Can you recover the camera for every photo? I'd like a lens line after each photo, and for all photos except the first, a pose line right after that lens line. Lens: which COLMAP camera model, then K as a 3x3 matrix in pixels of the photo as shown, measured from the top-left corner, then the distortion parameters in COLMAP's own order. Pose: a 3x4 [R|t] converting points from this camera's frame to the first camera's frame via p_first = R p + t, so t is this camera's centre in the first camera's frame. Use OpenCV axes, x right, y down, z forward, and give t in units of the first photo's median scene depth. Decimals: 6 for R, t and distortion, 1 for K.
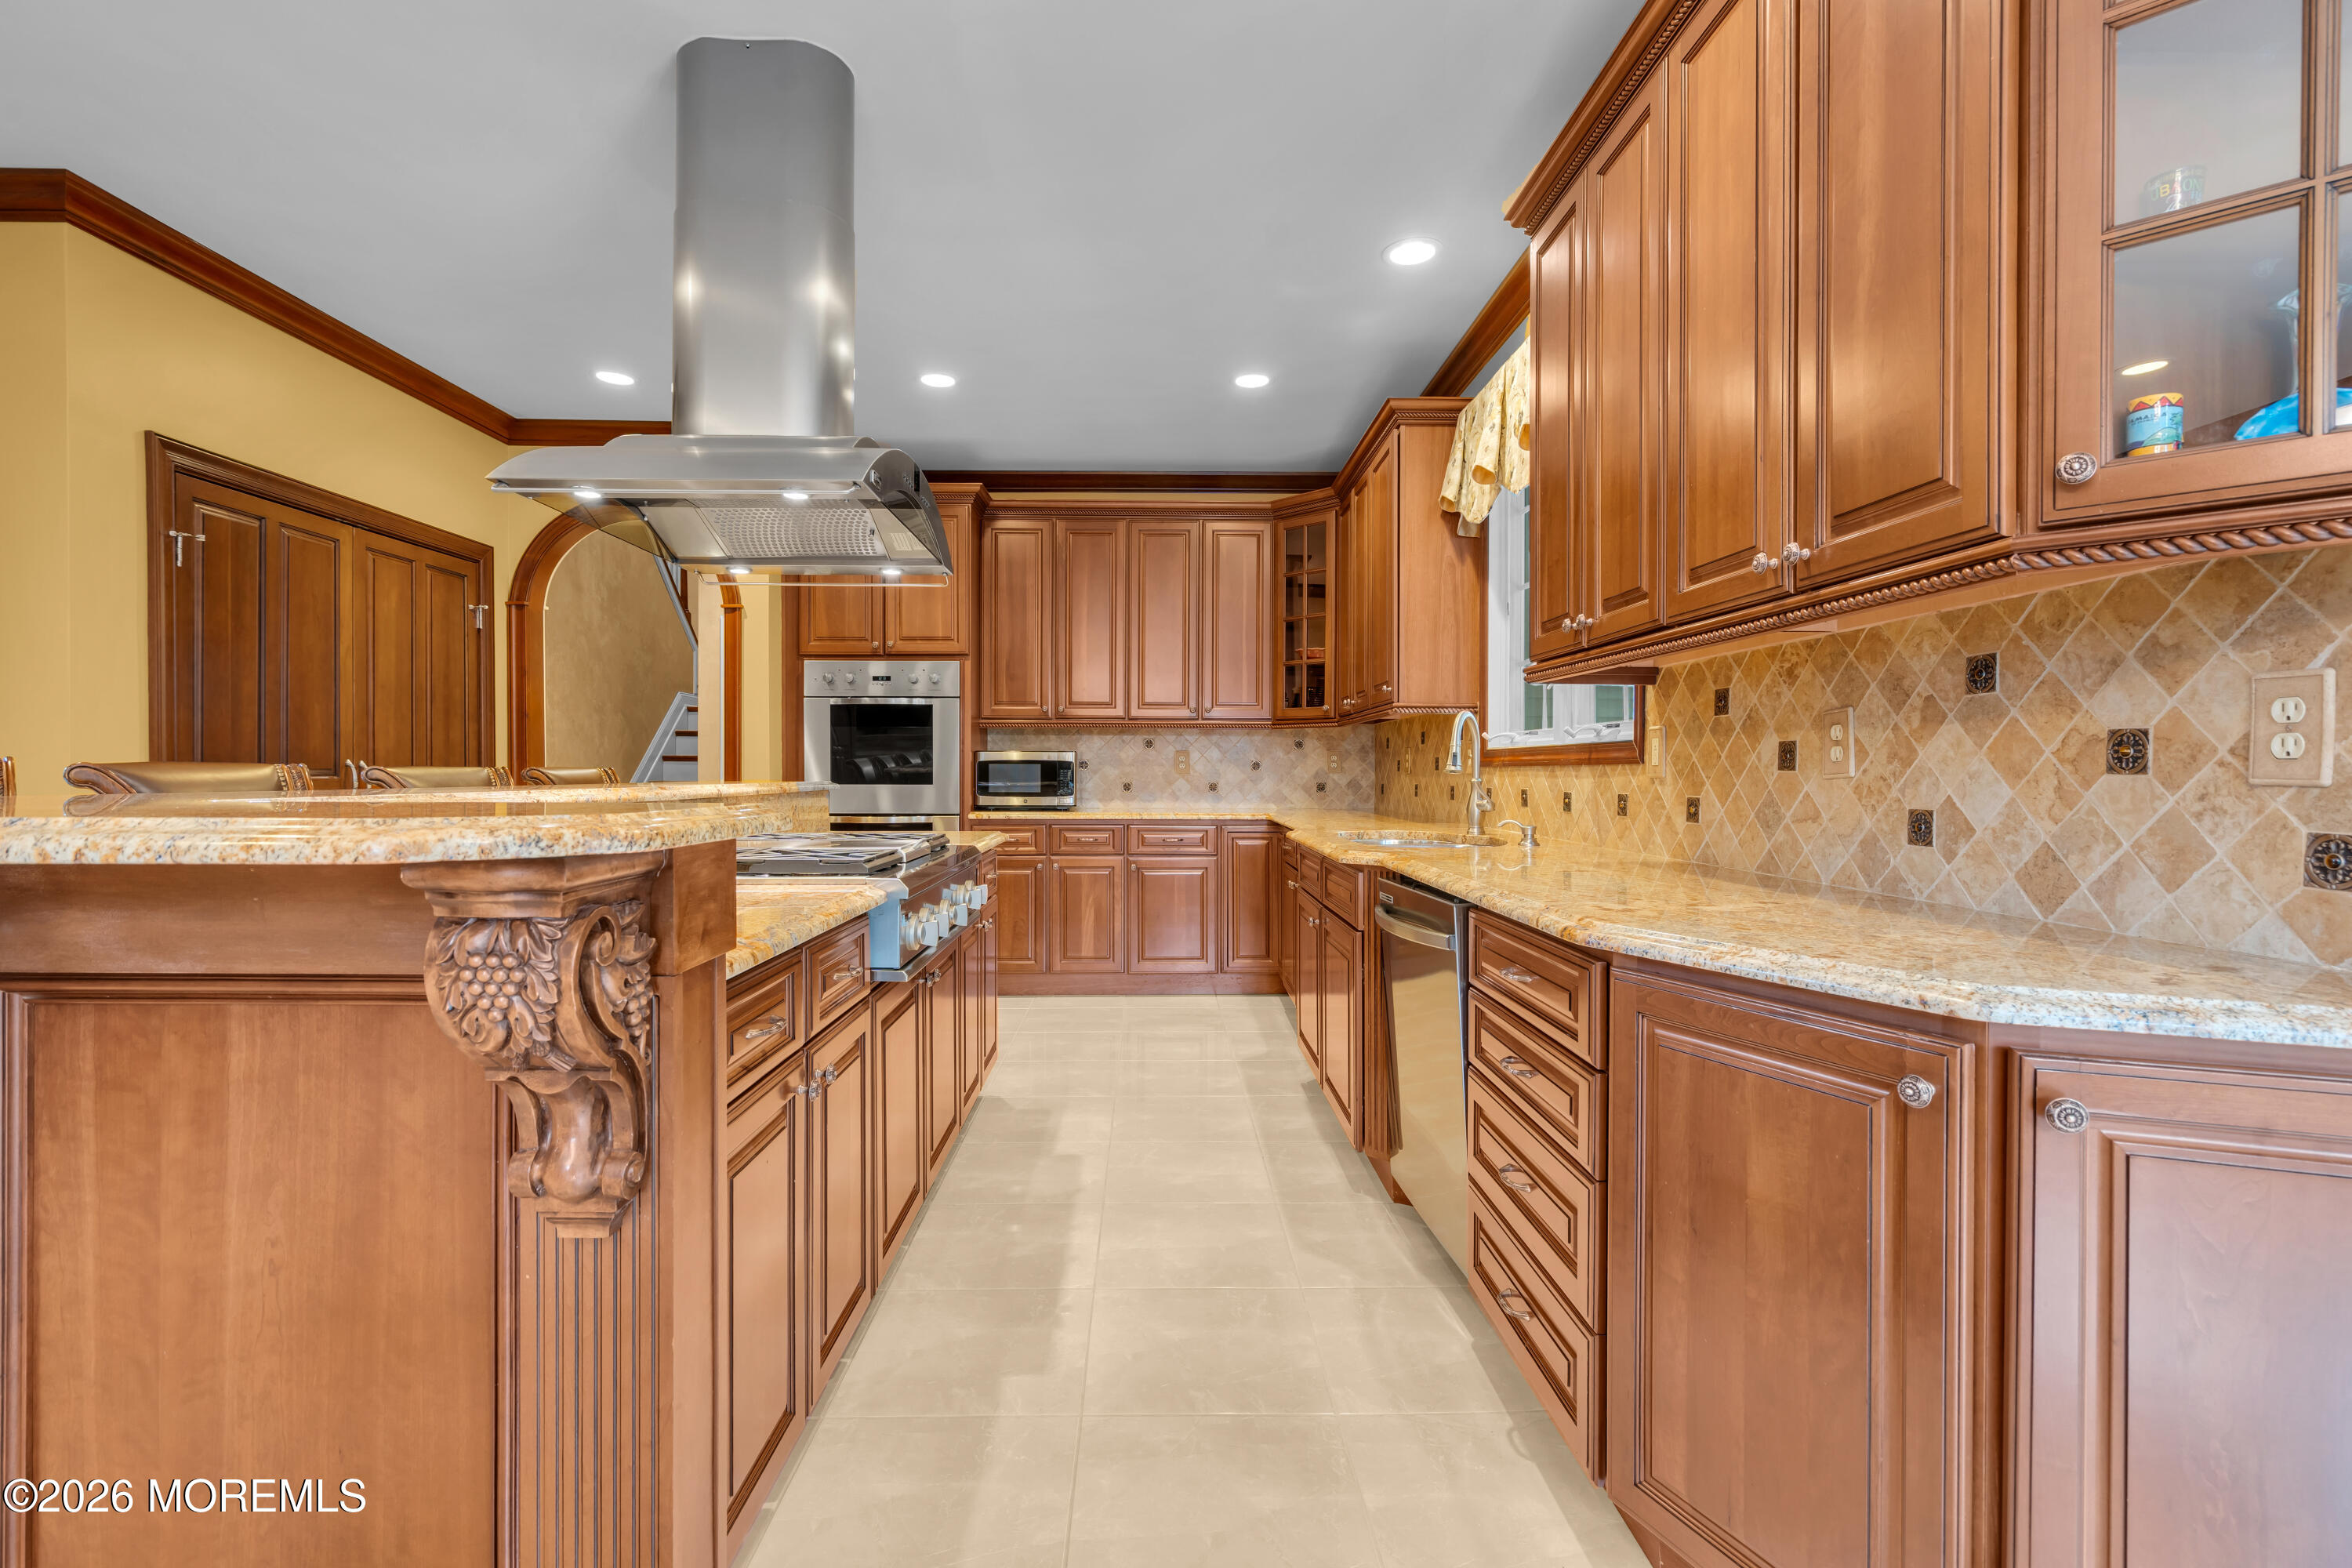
lens RADIAL K [[1057.0, 0, 1167.2], [0, 1057.0, 779.6], [0, 0, 1]] dist [-0.004391, 0.001675]
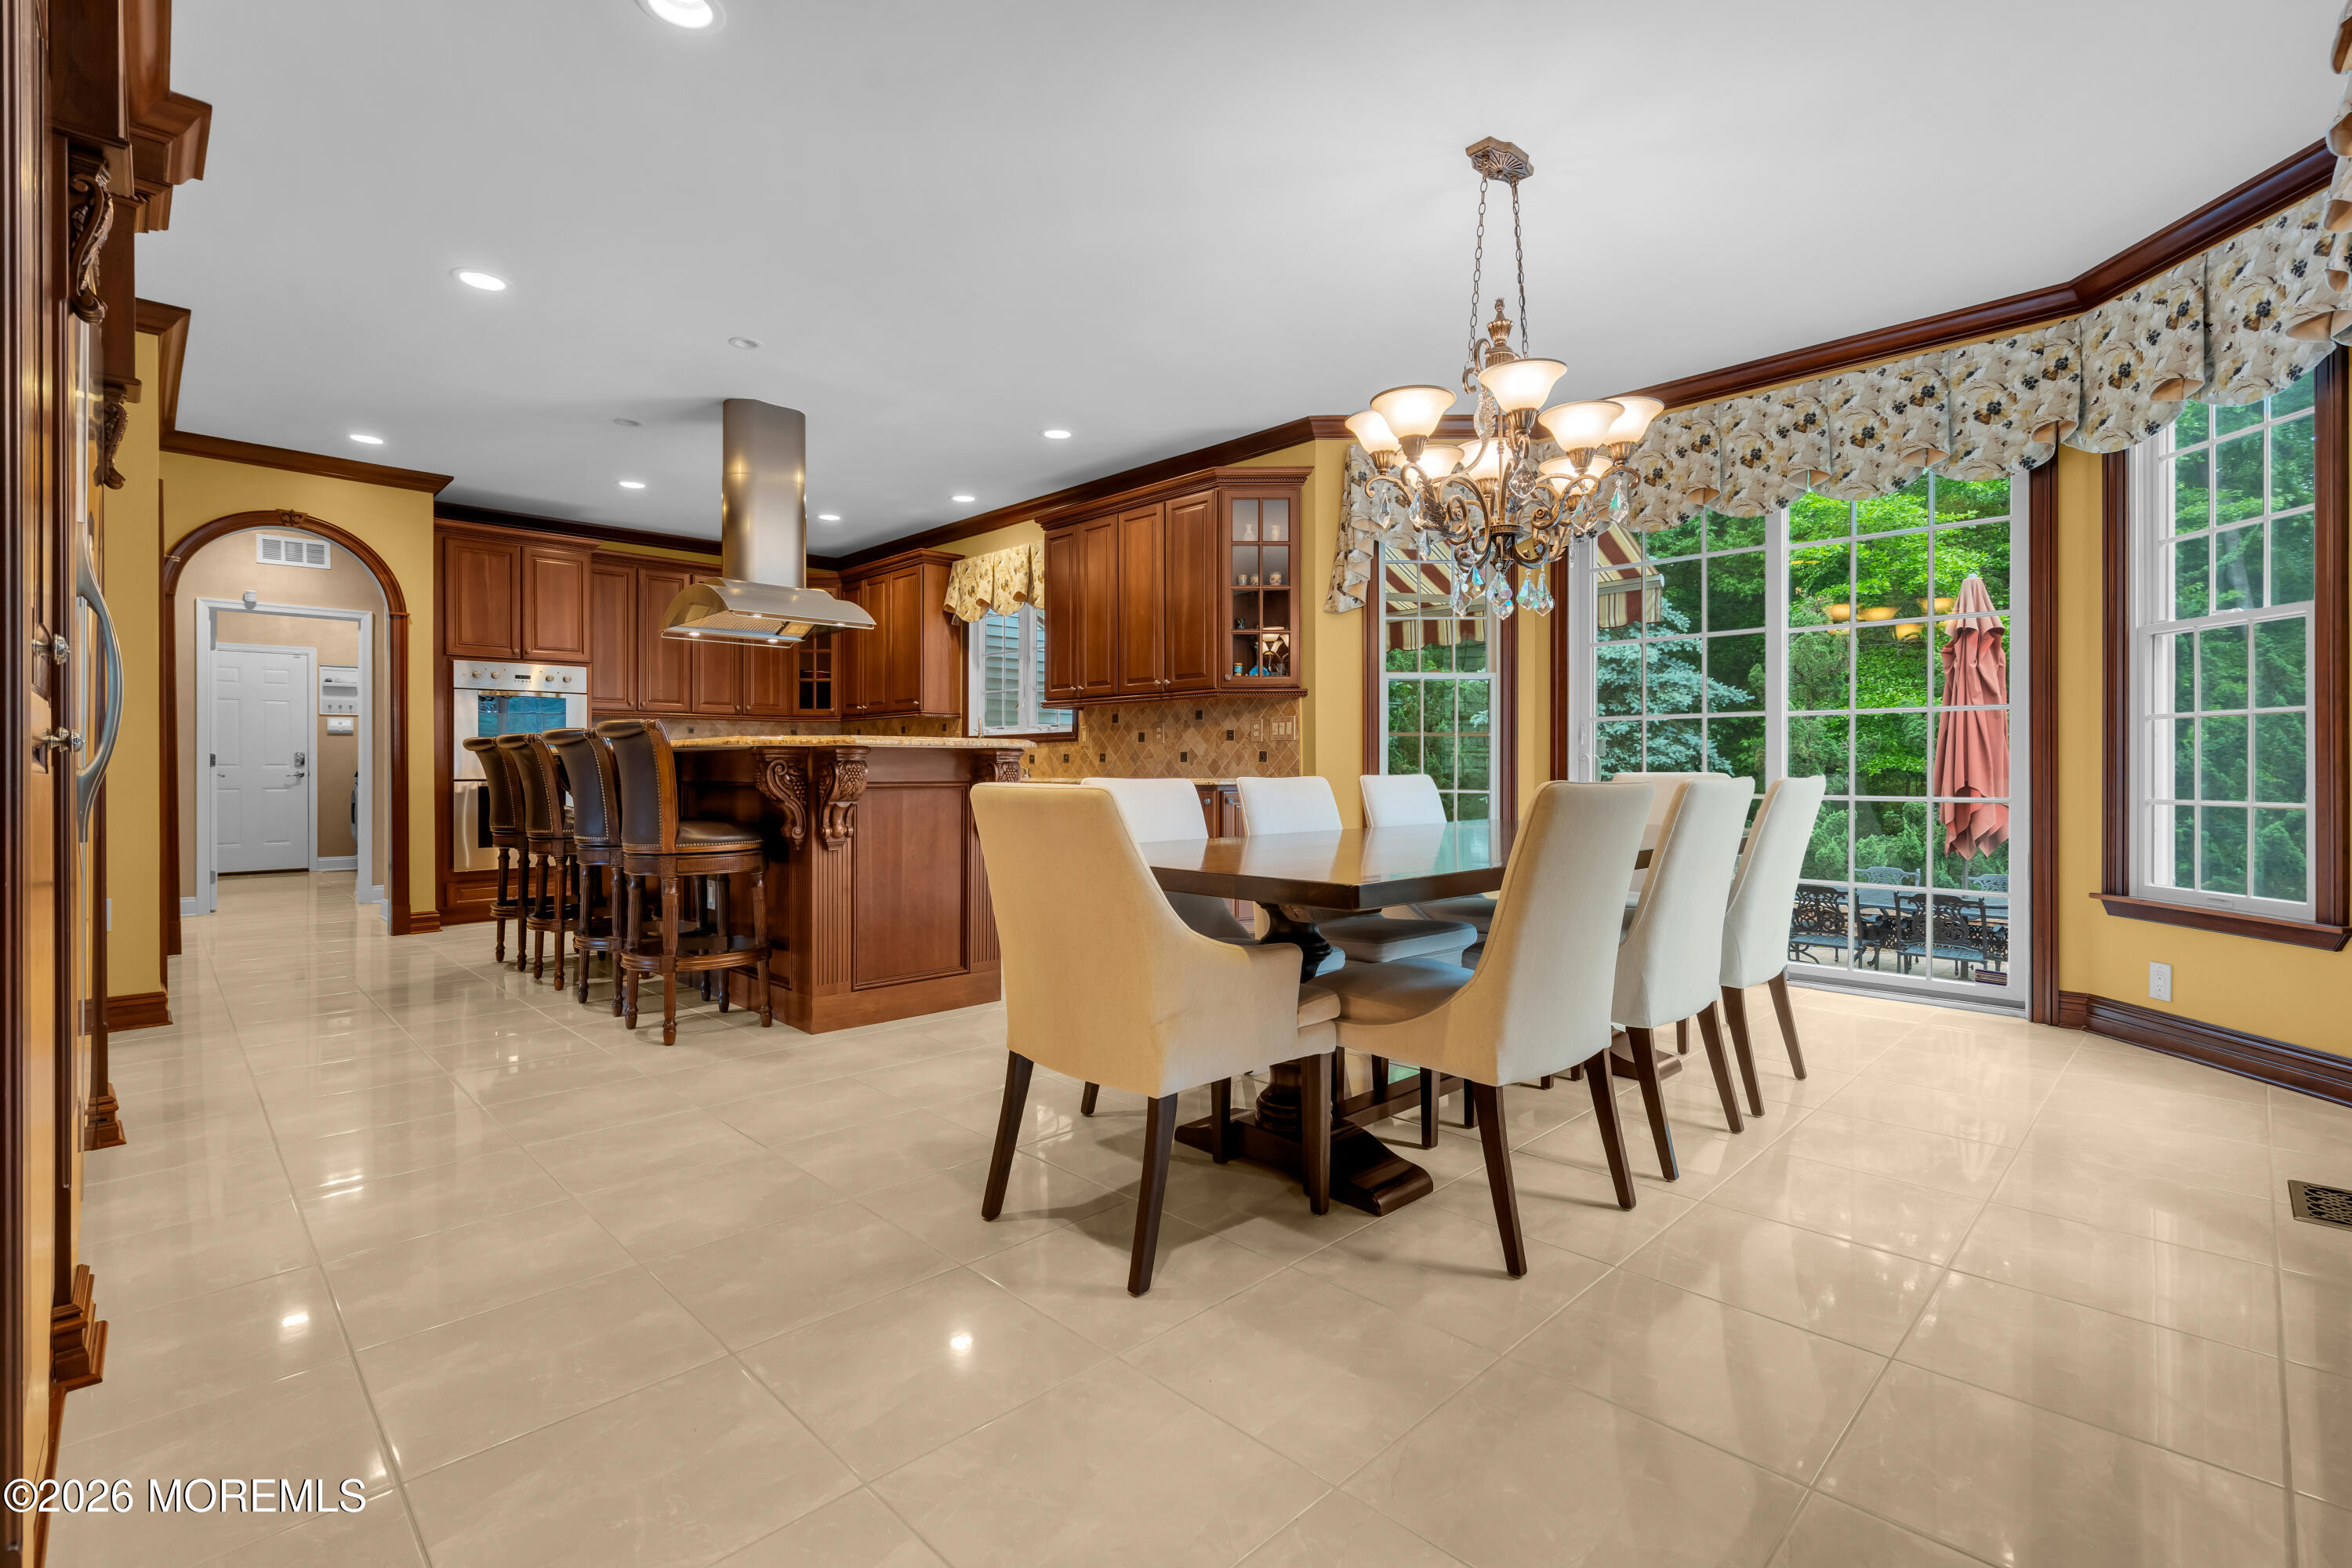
lens RADIAL K [[1057.0, 0, 1162.6], [0, 1057.0, 768.1], [0, 0, 1]] dist [-0.004391, 0.001675]
pose [[0.731476, -0.004159, 0.681854, -0.891916], [0.009800, 0.999942, -0.004415, 0.049625], [-0.681797, 0.009912, 0.731475, -0.785654]]
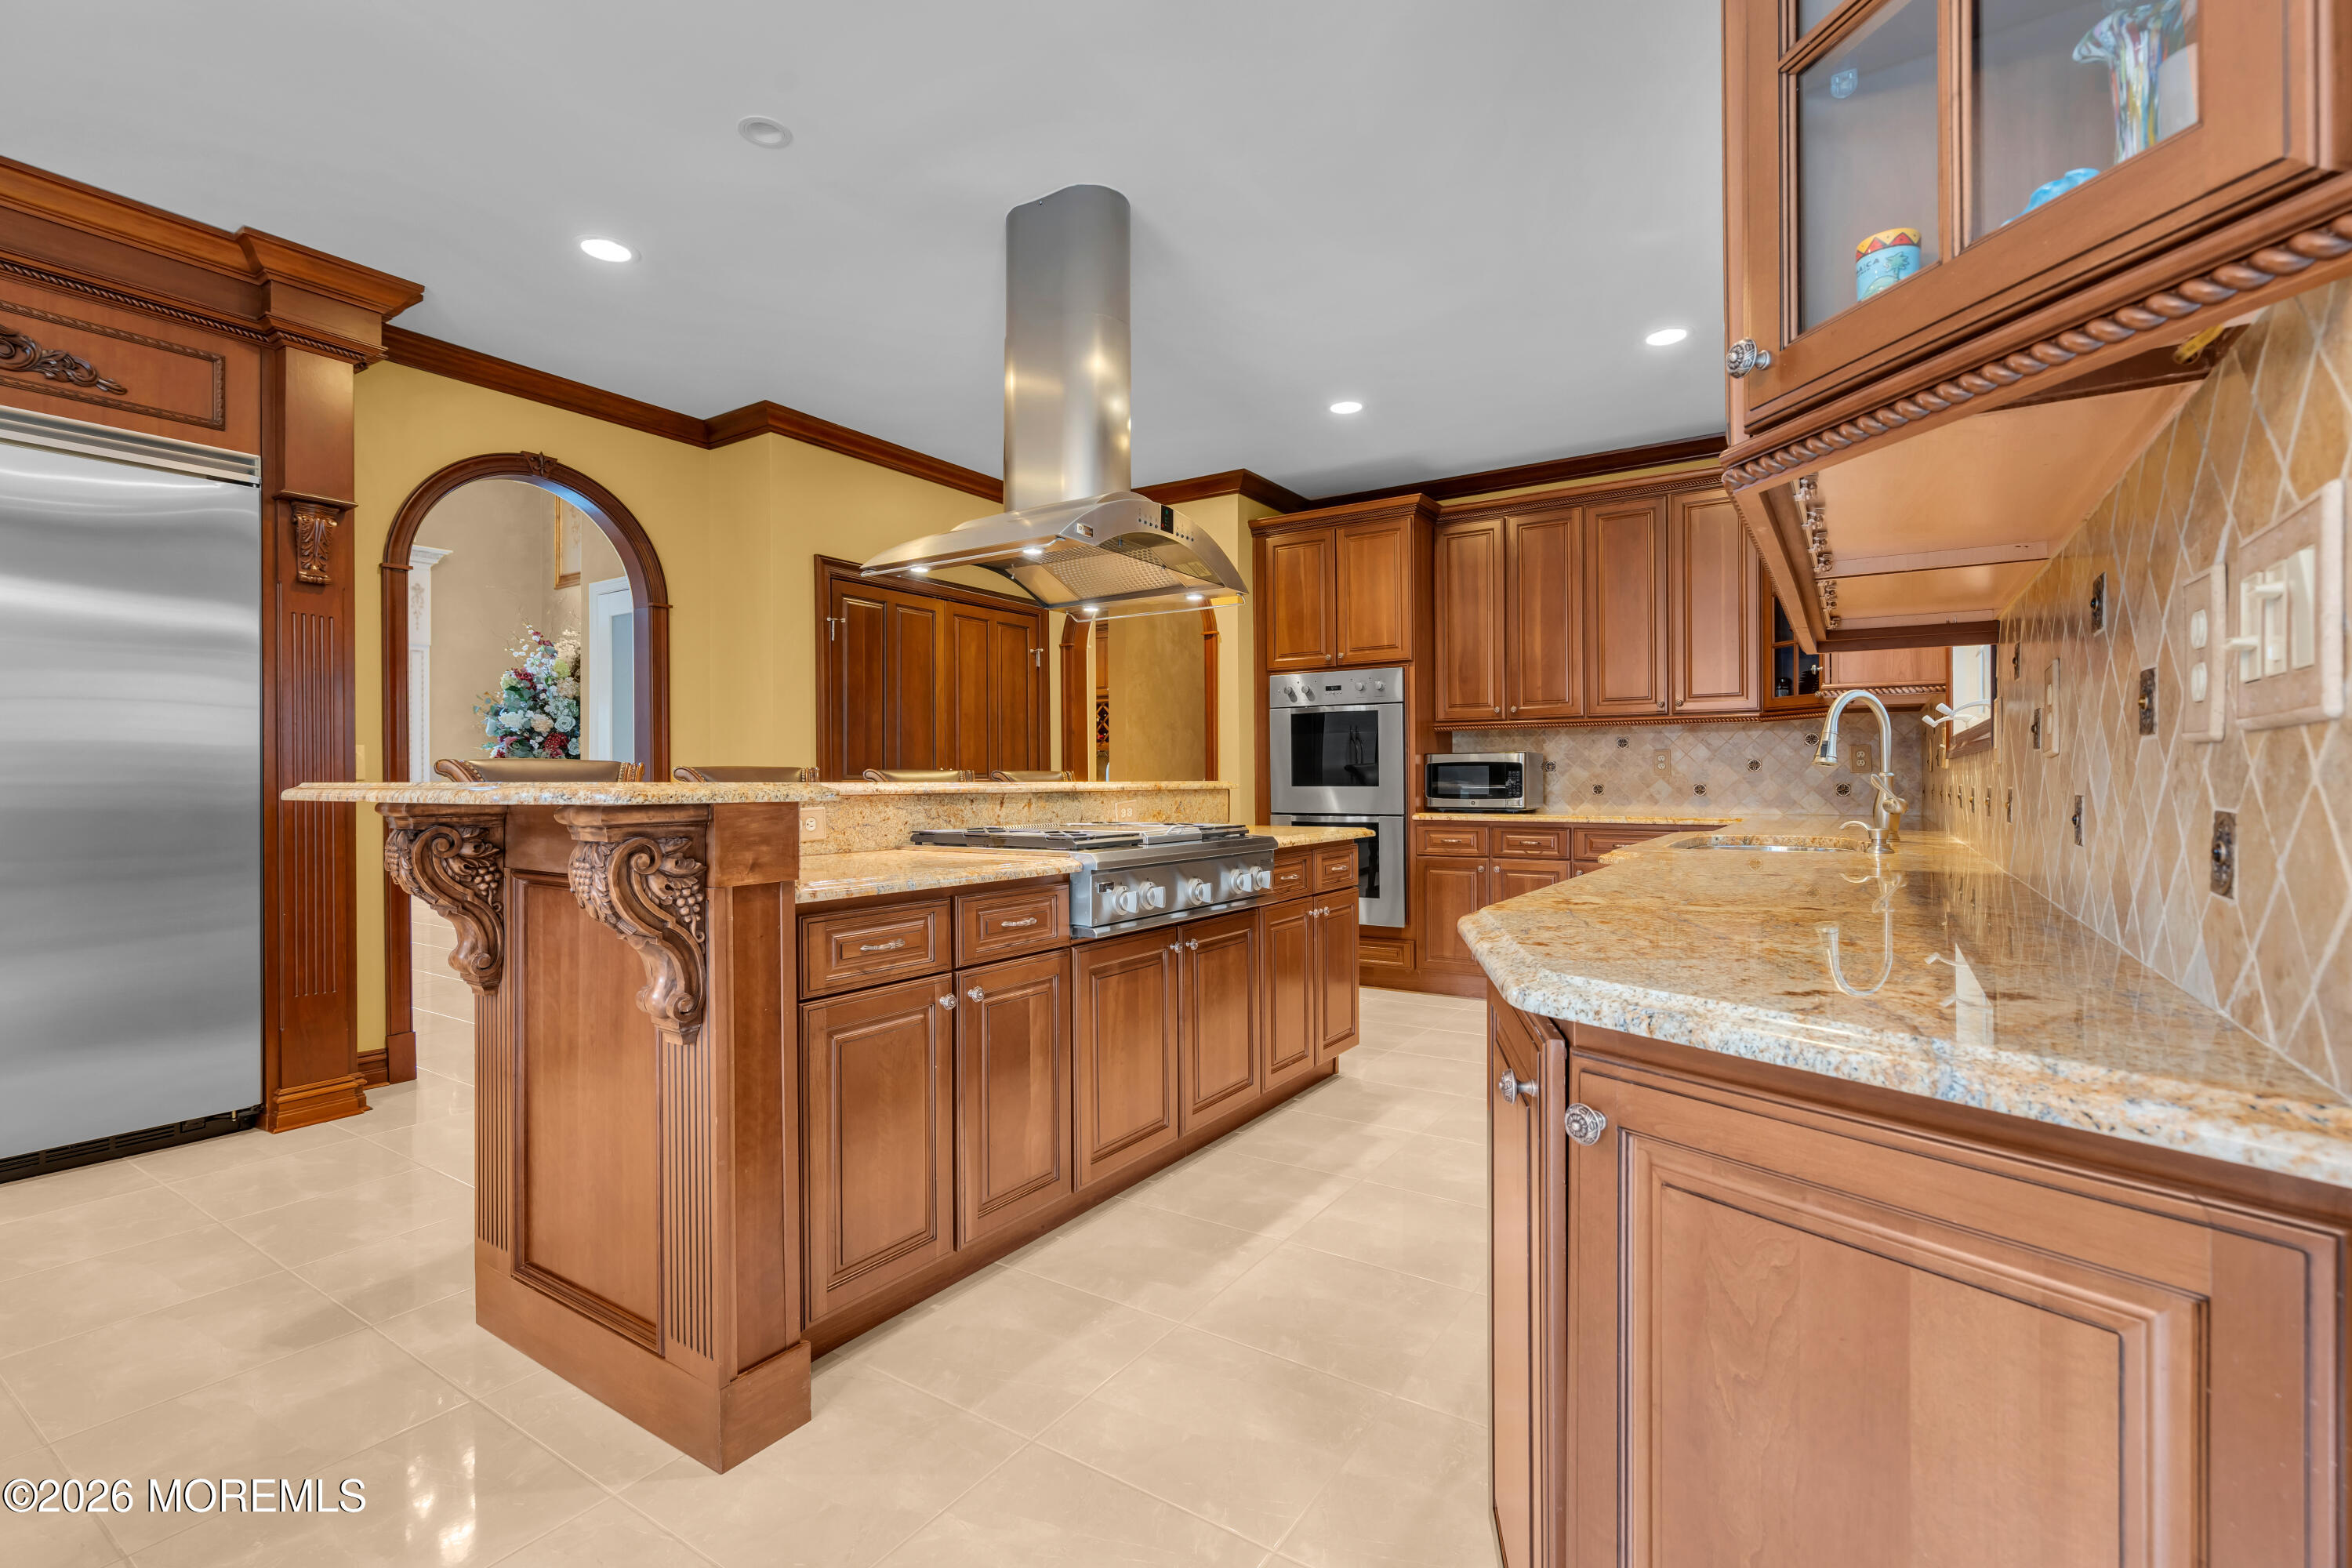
lens RADIAL K [[1057.0, 0, 1170.7], [0, 1057.0, 778.2], [0, 0, 1]] dist [-0.004391, 0.001675]
pose [[0.824414, -0.006498, -0.565950, 0.309720], [0.000602, 0.999944, -0.010604, 0.011661], [0.565987, 0.008401, 0.824371, 0.023506]]
